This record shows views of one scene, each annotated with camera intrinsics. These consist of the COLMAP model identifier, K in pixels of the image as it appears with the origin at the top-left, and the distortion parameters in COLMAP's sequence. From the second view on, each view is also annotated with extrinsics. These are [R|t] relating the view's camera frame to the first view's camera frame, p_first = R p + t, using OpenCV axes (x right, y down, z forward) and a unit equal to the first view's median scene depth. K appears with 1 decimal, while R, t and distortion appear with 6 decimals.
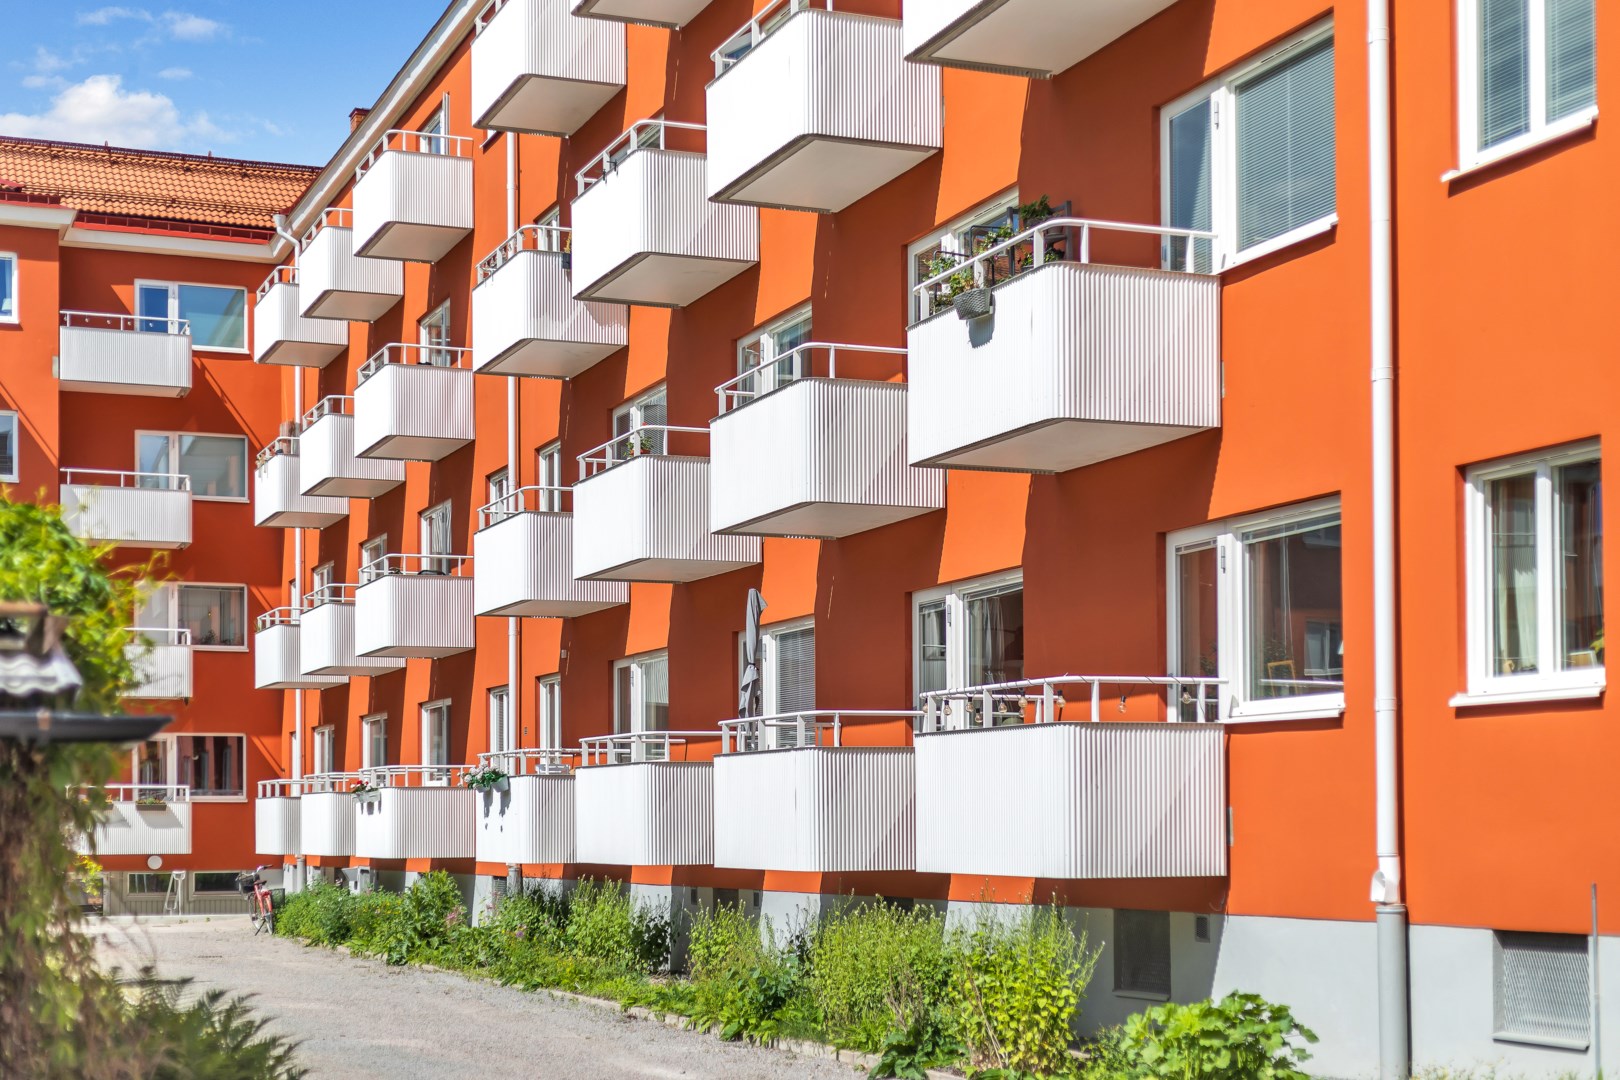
lens RADIAL K [[2326.5, 0, 810.0], [0, 2326.5, 540.0], [0, 0, 1]] dist [-0.009793, -0.023293]
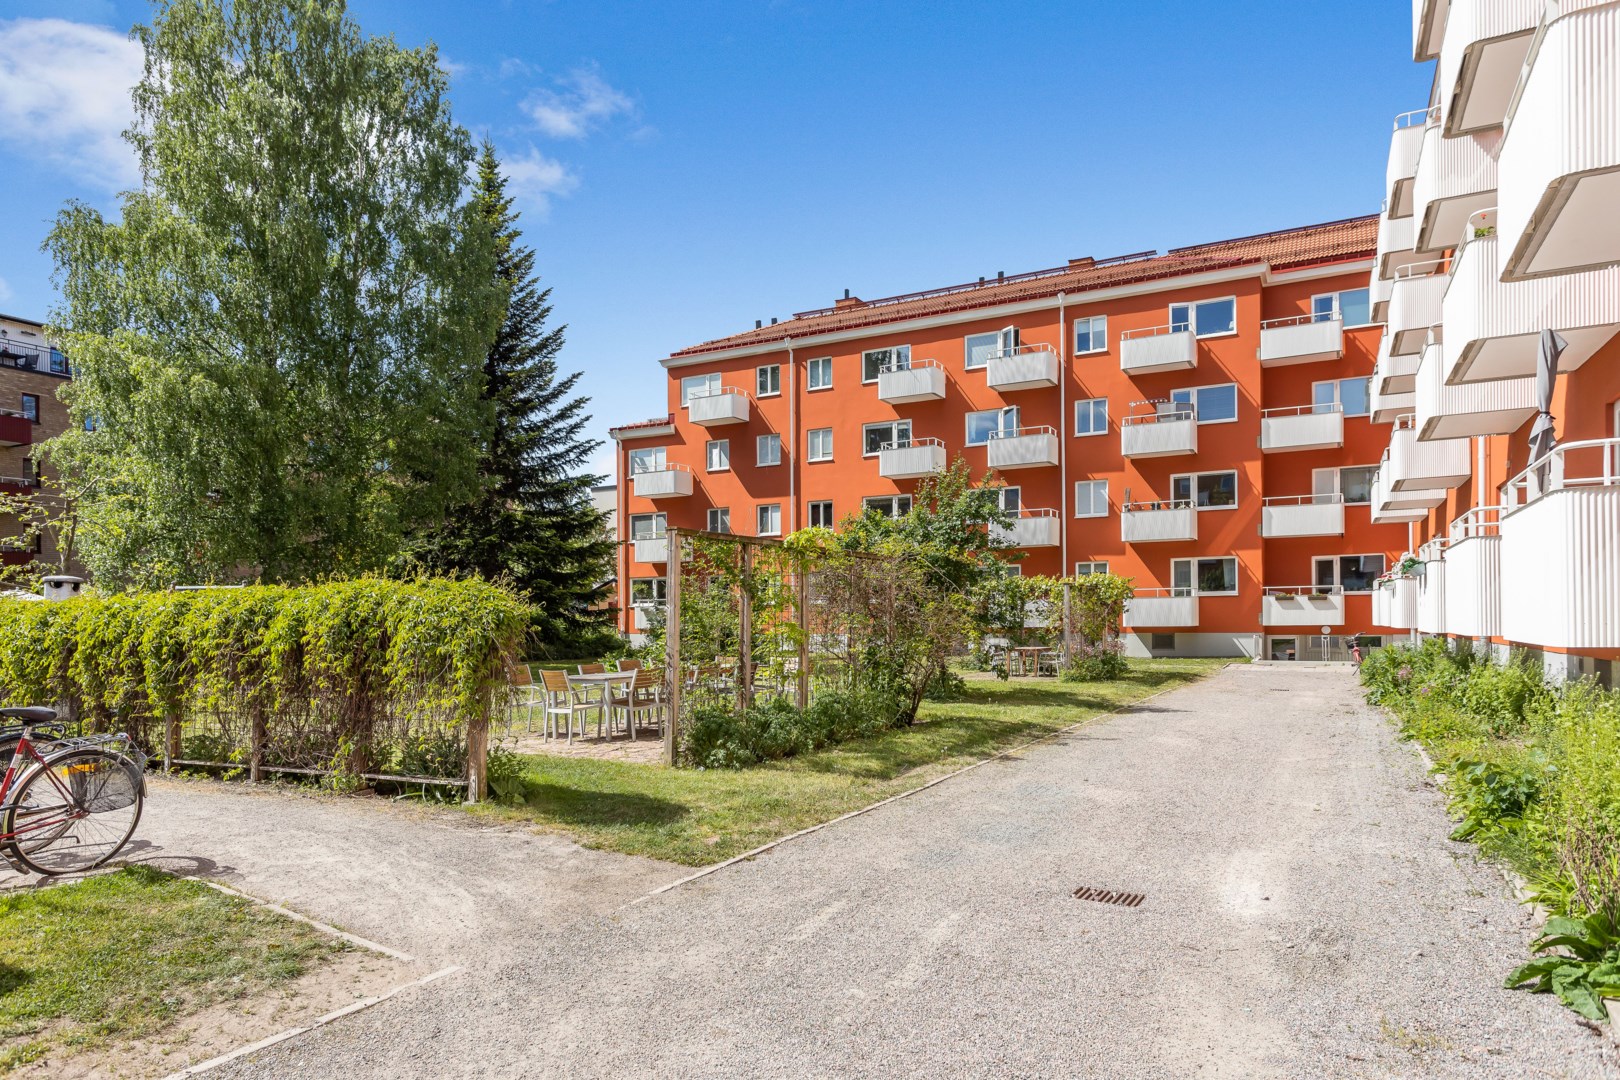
lens RADIAL K [[995.6, 0, 828.1], [0, 995.6, 600.5], [0, 0, 1]] dist [-0.002081, -0.000838]
pose [[0.647637, -0.018263, -0.761730, 0.038916], [0.101344, 0.992895, 0.062359, 0.032844], [0.755179, -0.117583, 0.644886, 0.243158]]
